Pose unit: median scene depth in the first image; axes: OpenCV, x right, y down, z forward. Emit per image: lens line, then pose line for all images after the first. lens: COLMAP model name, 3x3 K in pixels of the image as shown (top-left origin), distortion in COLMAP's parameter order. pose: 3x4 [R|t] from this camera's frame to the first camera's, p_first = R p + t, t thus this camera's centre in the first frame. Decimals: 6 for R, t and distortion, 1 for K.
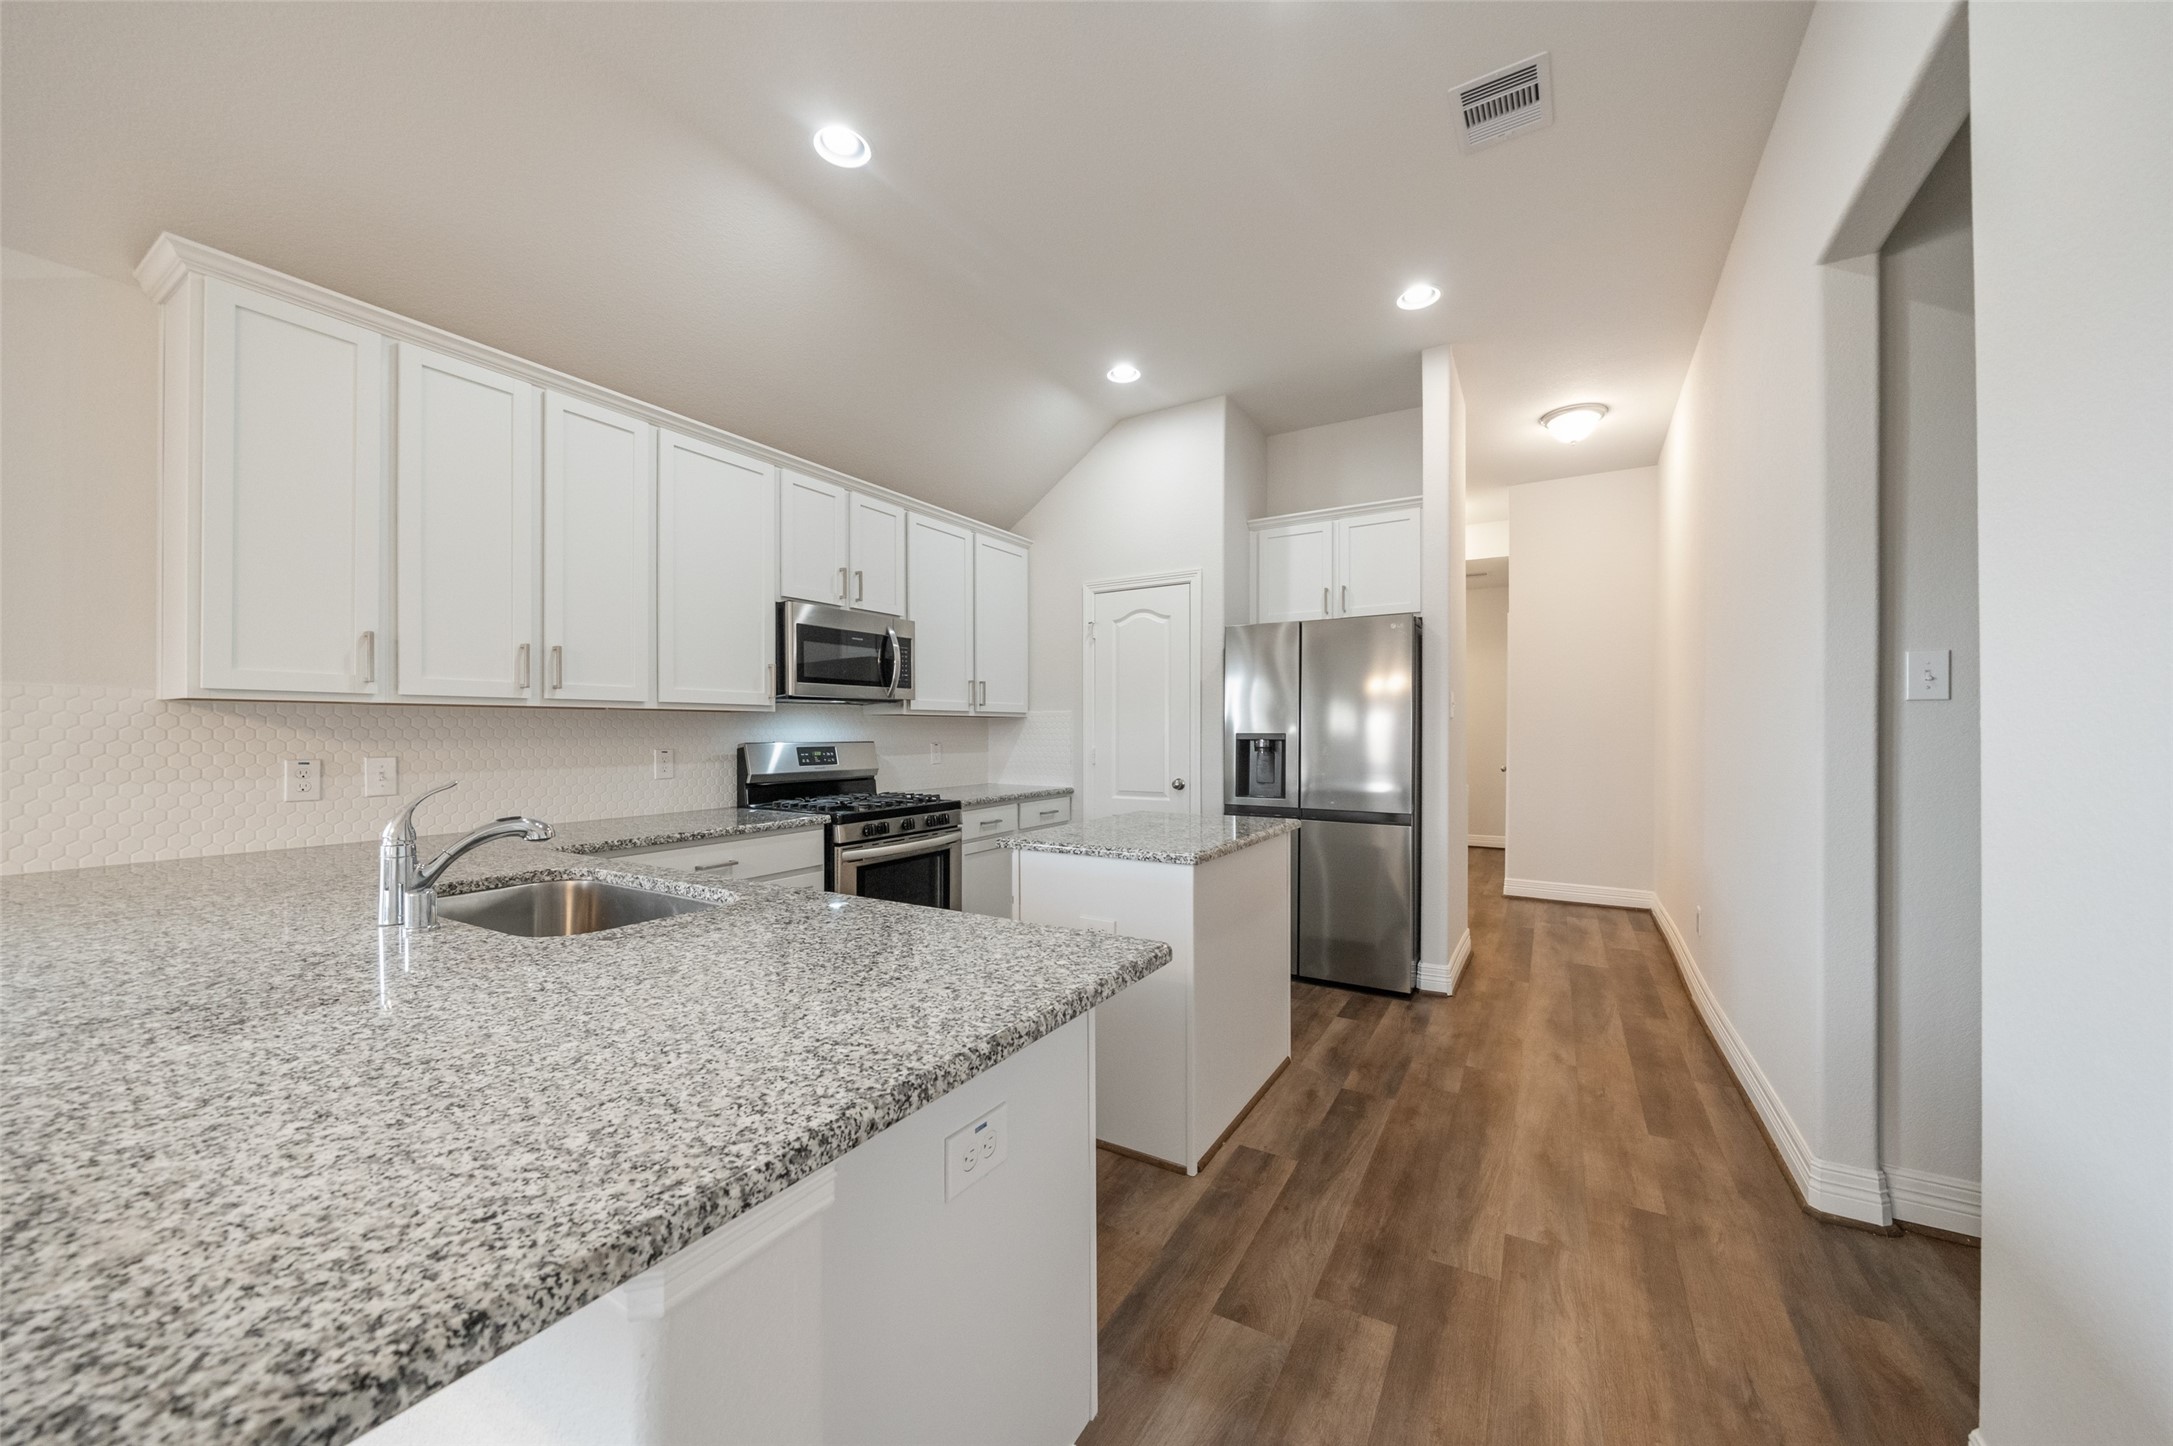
lens RADIAL K [[790.0, 0, 1088.9], [0, 790.0, 725.8], [0, 0, 1]] dist [-0.008652, -0.000111]
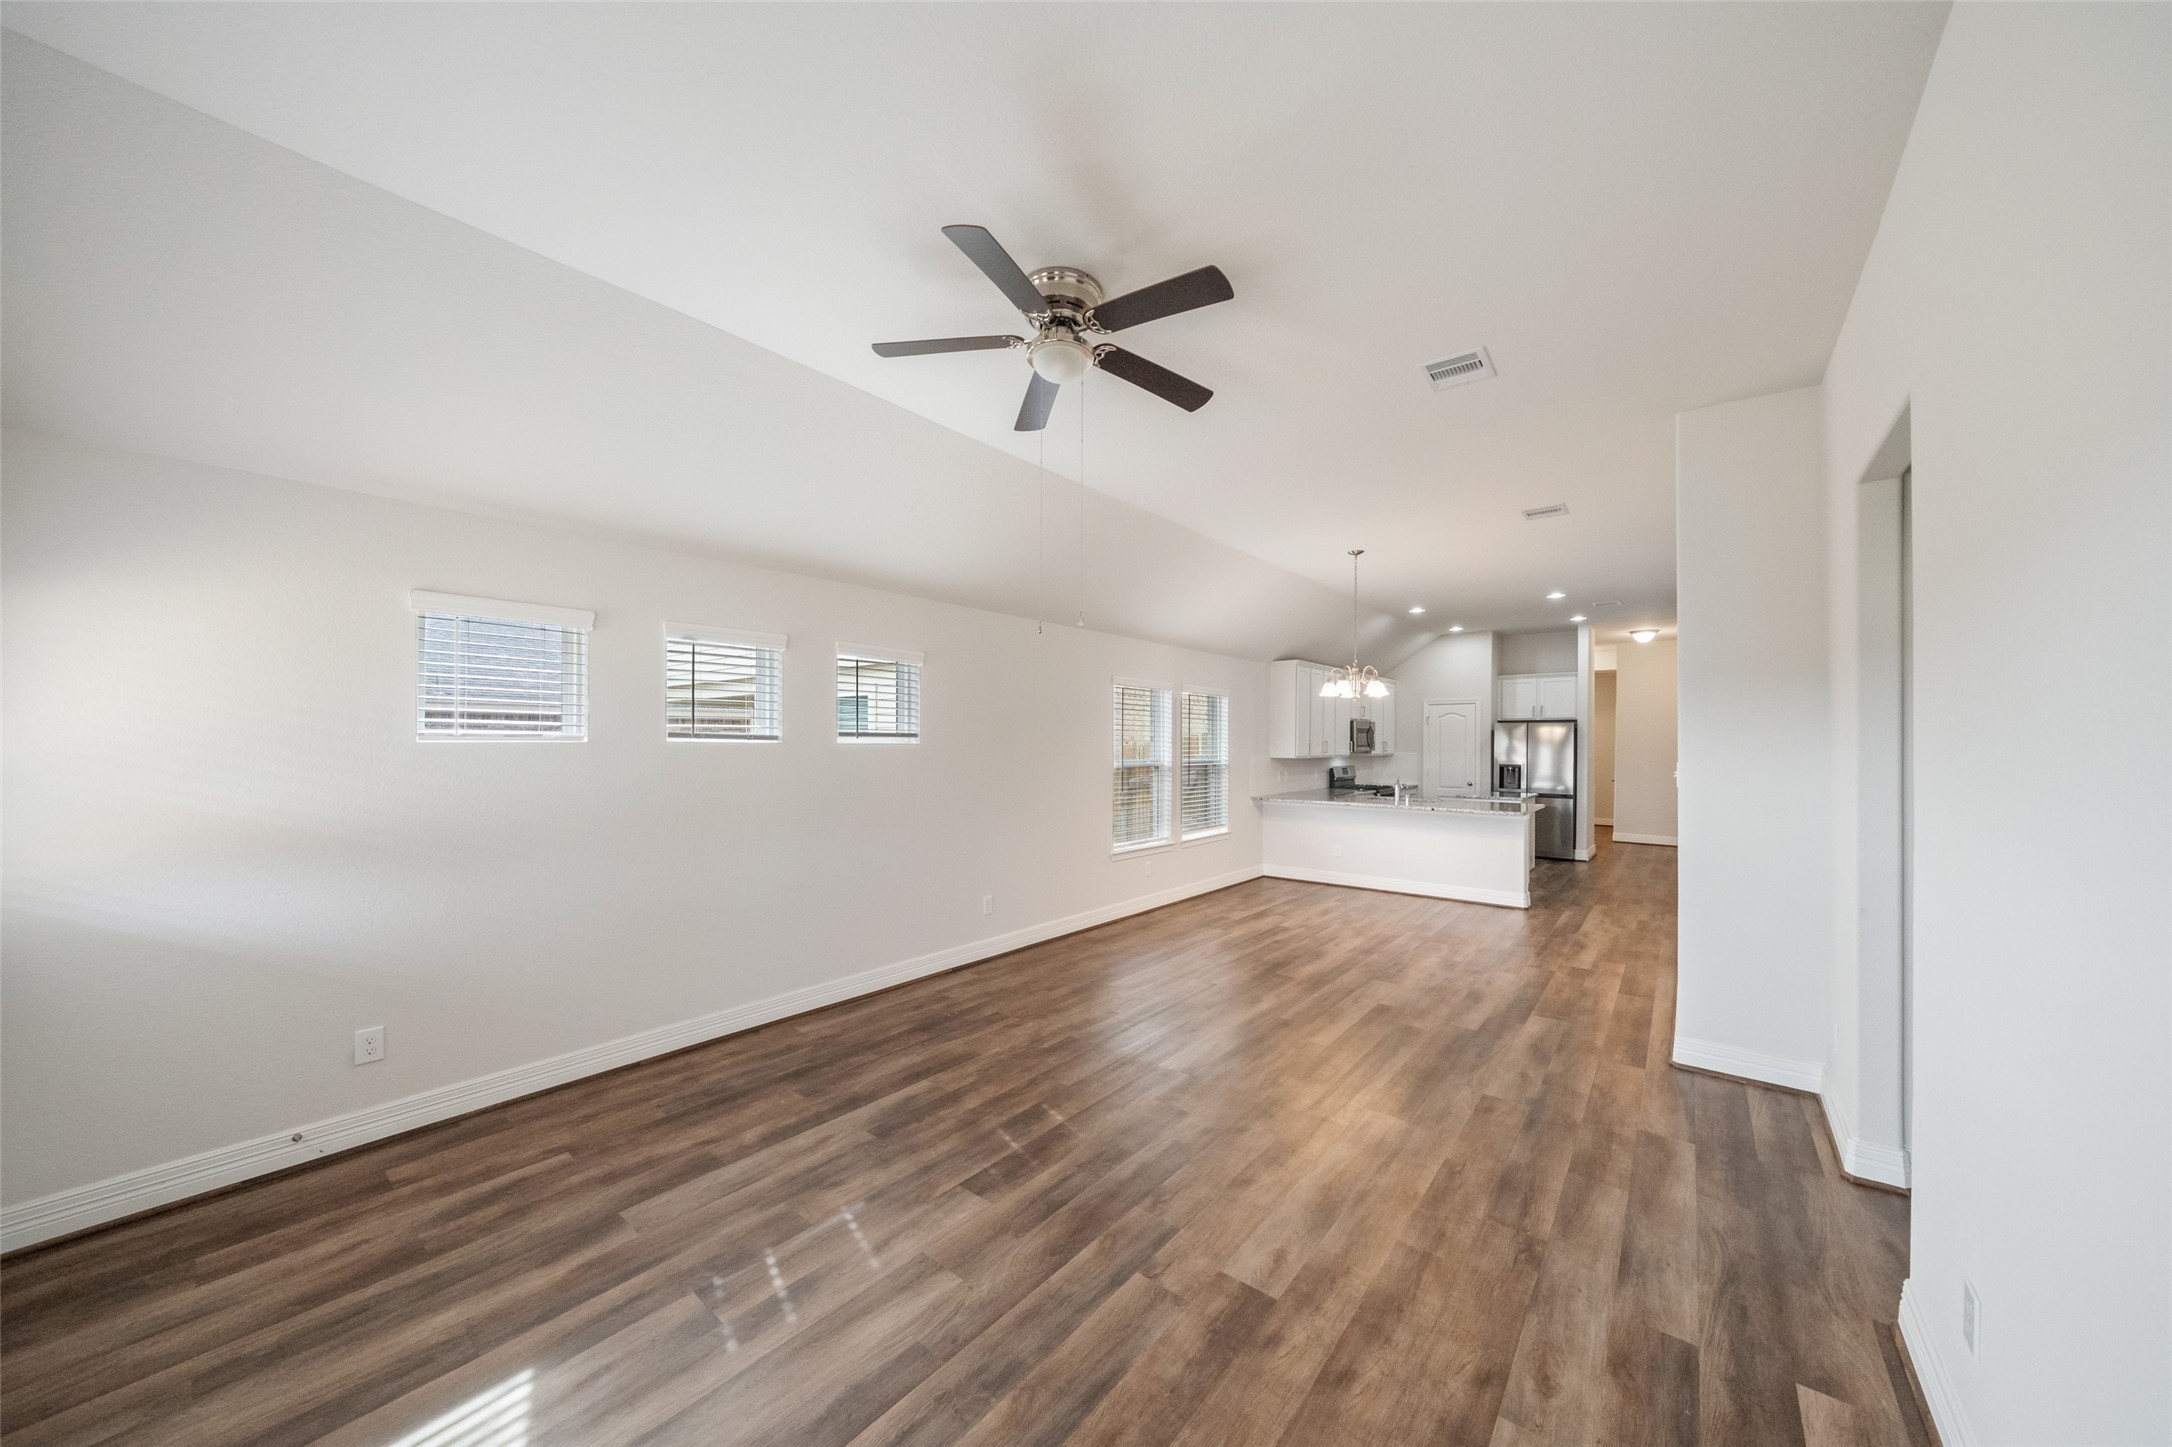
lens RADIAL K [[742.5, 0, 1100.8], [0, 742.5, 726.9], [0, 0, 1]] dist [-0.005070, -0.000477]
pose [[0.990606, 0.007526, -0.136540, -0.838802], [-0.008947, 0.999912, -0.009798, -0.083160], [0.136455, 0.010928, 0.990586, -1.724306]]
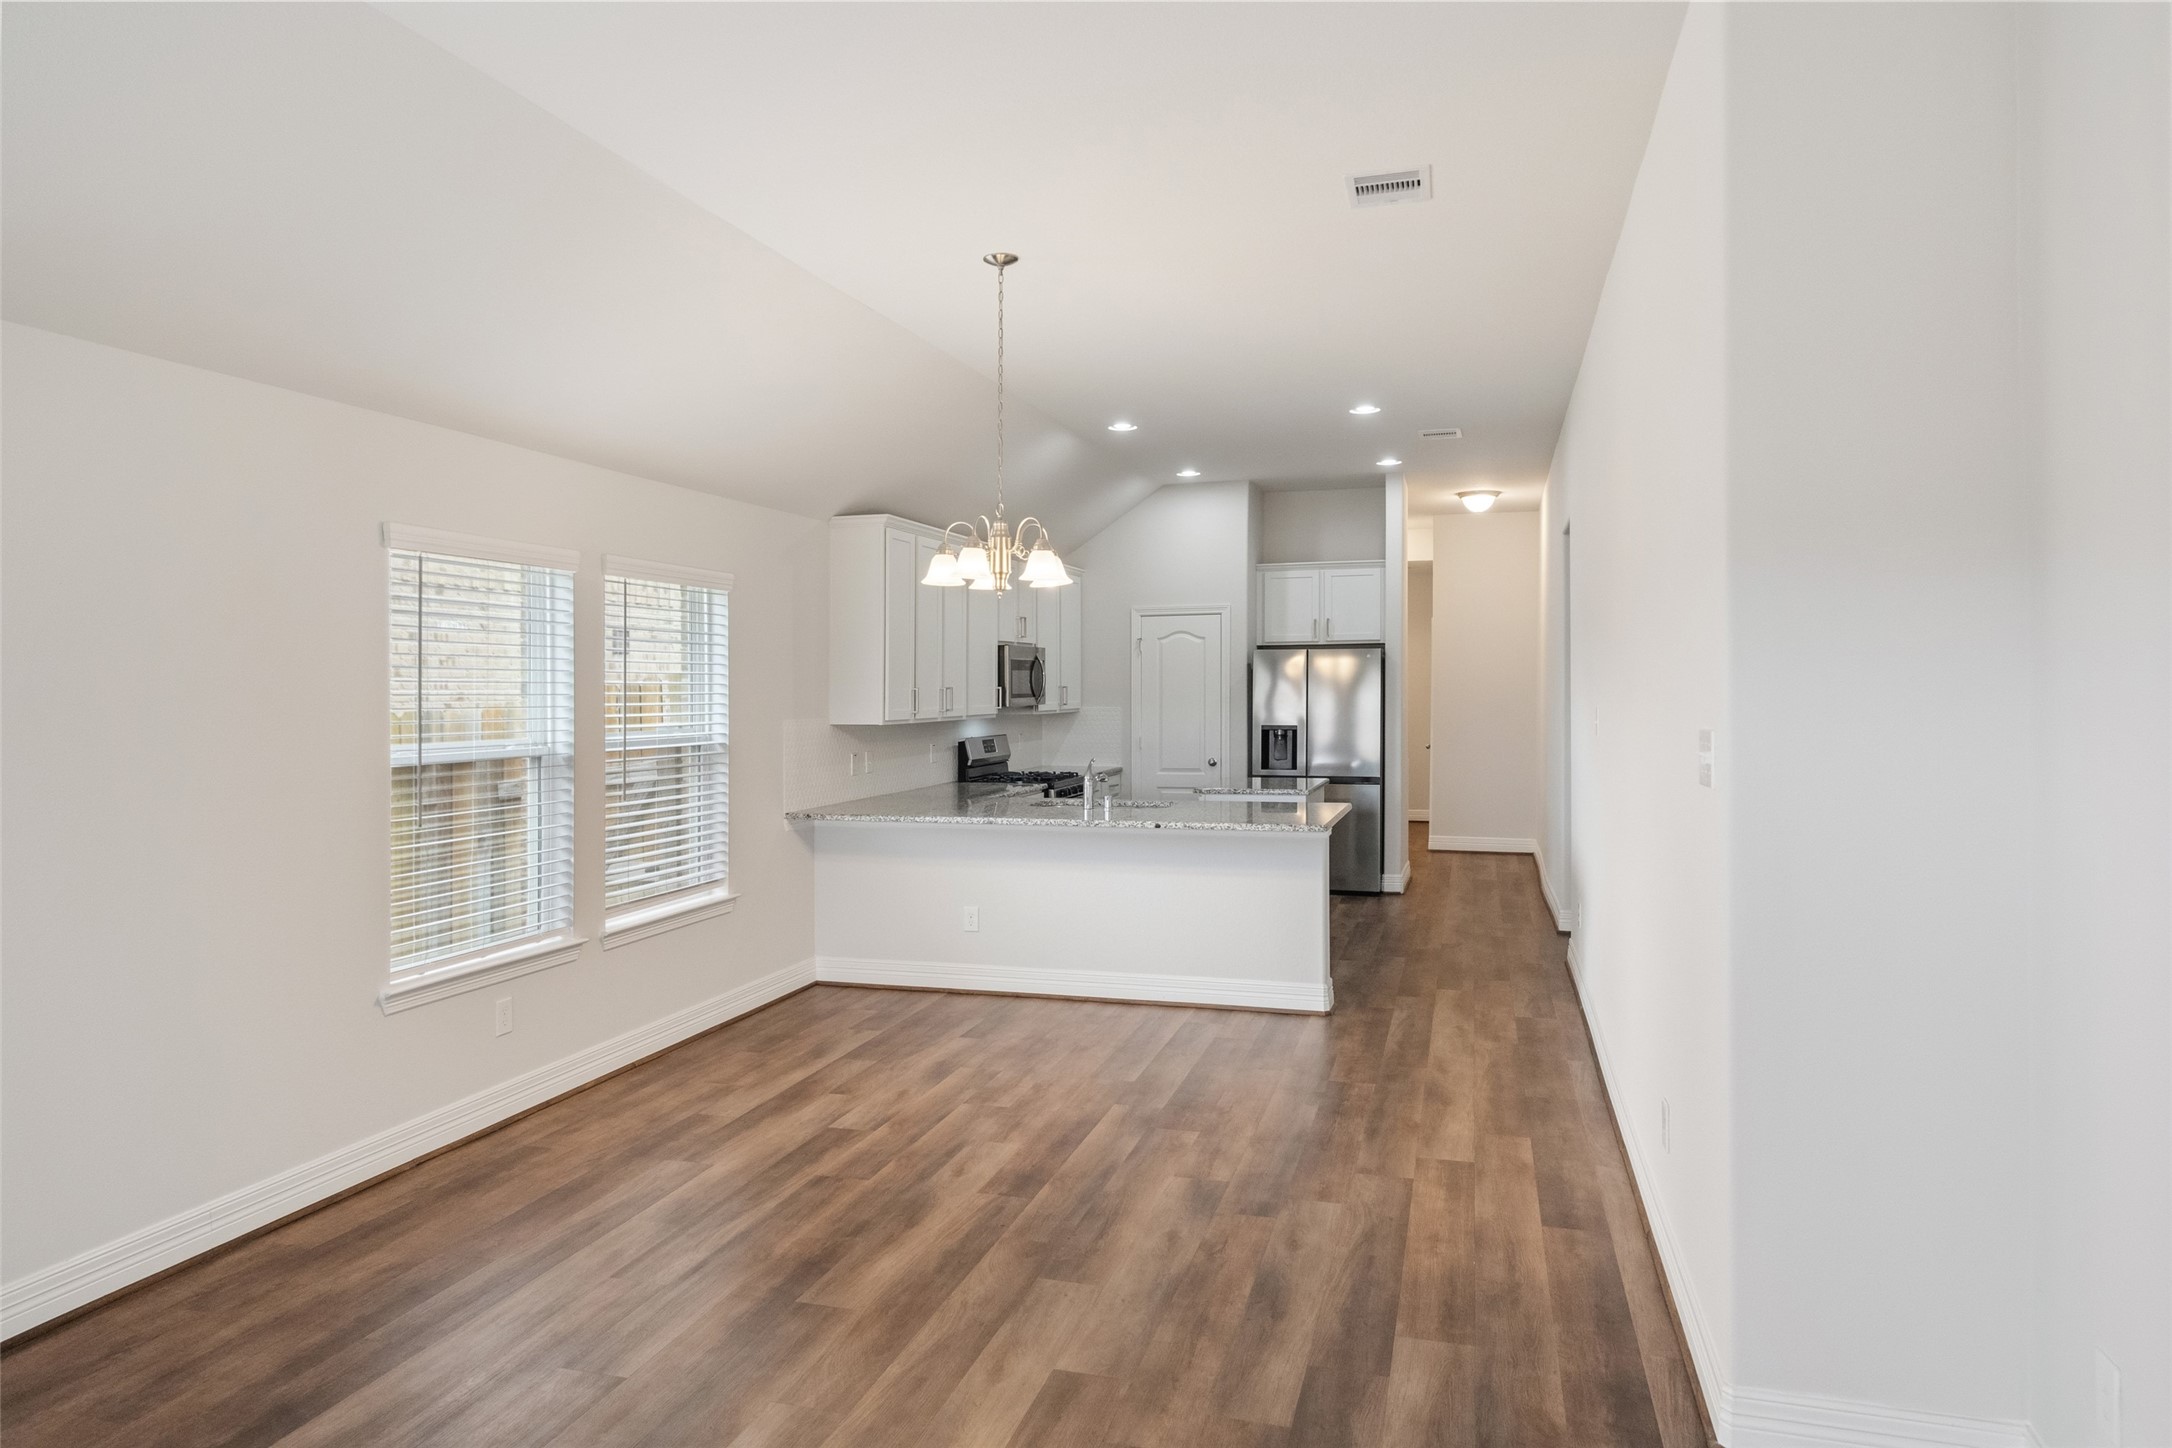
lens RADIAL K [[1316.2, 0, 1091.5], [0, 1316.2, 679.3], [0, 0, 1]] dist [0.008602, -0.003284]
pose [[0.968972, -0.001272, 0.247167, -0.740266], [0.001295, 0.999999, 0.000068, -0.078997], [-0.247167, 0.000254, 0.968973, -1.301808]]
